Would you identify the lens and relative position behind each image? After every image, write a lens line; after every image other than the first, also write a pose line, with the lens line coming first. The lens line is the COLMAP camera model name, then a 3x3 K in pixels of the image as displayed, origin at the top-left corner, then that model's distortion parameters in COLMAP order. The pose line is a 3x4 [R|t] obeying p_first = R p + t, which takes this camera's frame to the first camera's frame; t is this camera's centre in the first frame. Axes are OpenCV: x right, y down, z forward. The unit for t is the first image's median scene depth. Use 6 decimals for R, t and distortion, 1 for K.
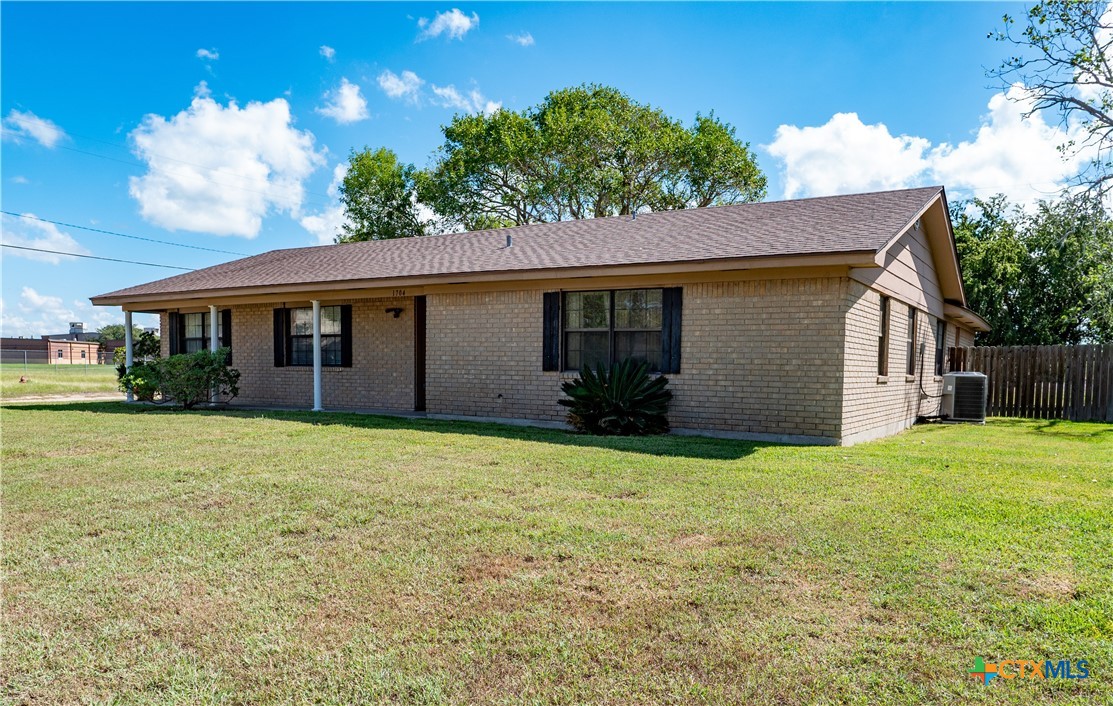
lens RADIAL K [[827.1, 0, 541.5], [0, 827.1, 432.6], [0, 0, 1]] dist [-0.013727, -0.002421]
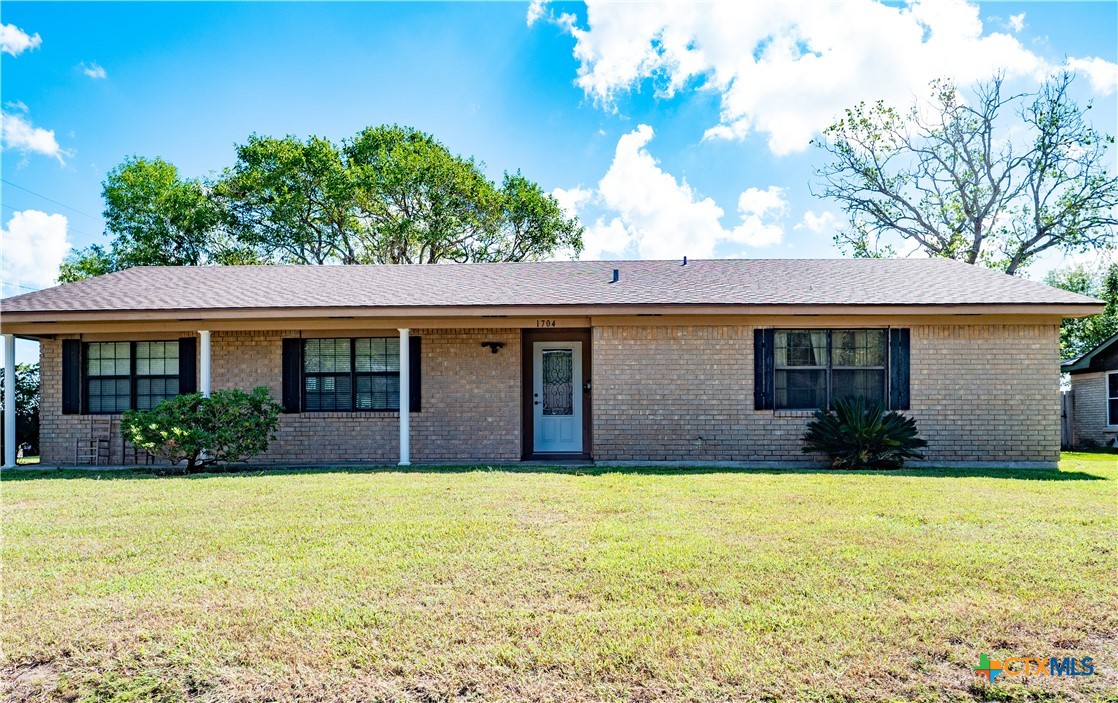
lens RADIAL K [[830.8, 0, 516.3], [0, 830.8, 429.0], [0, 0, 1]] dist [-0.013727, -0.002421]
pose [[0.864693, -0.013568, 0.502118, -0.708688], [0.053256, 0.996477, -0.064787, -0.004034], [-0.499470, 0.082762, 0.862369, 0.301649]]
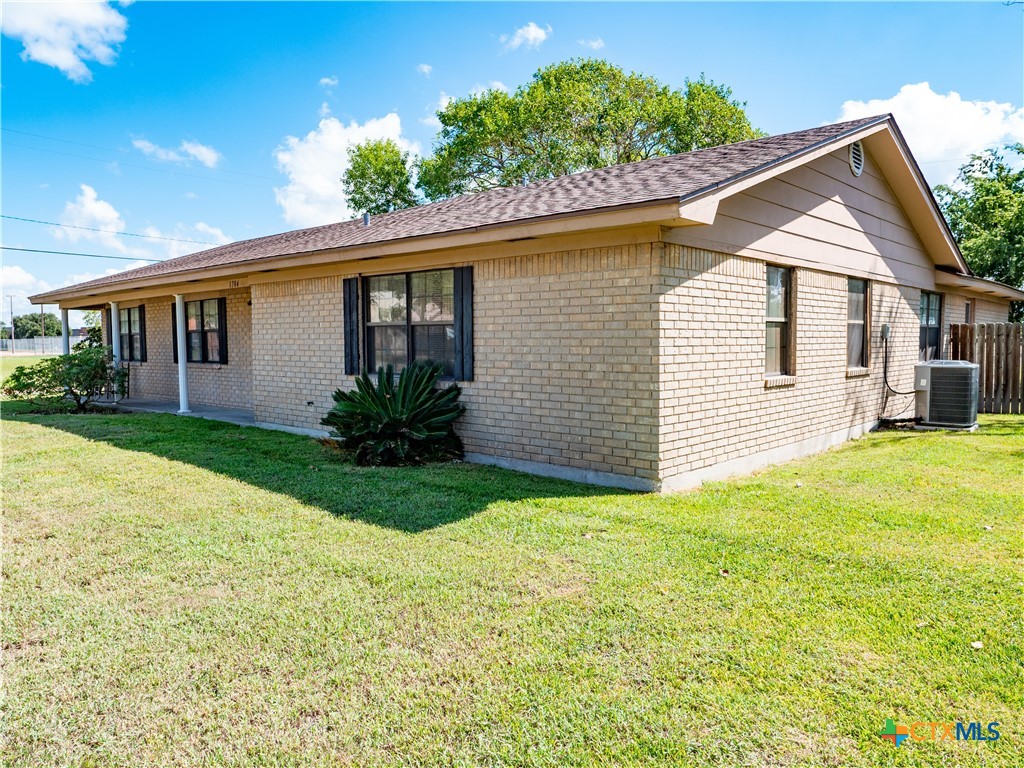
lens RADIAL K [[737.9, 0, 487.5], [0, 737.9, 372.6], [0, 0, 1]] dist [-0.019694, 0.004684]
pose [[0.980830, -0.011974, -0.194496, 0.275211], [0.005328, 0.999385, -0.034659, -0.049378], [0.194791, 0.032958, 0.980291, 0.307541]]
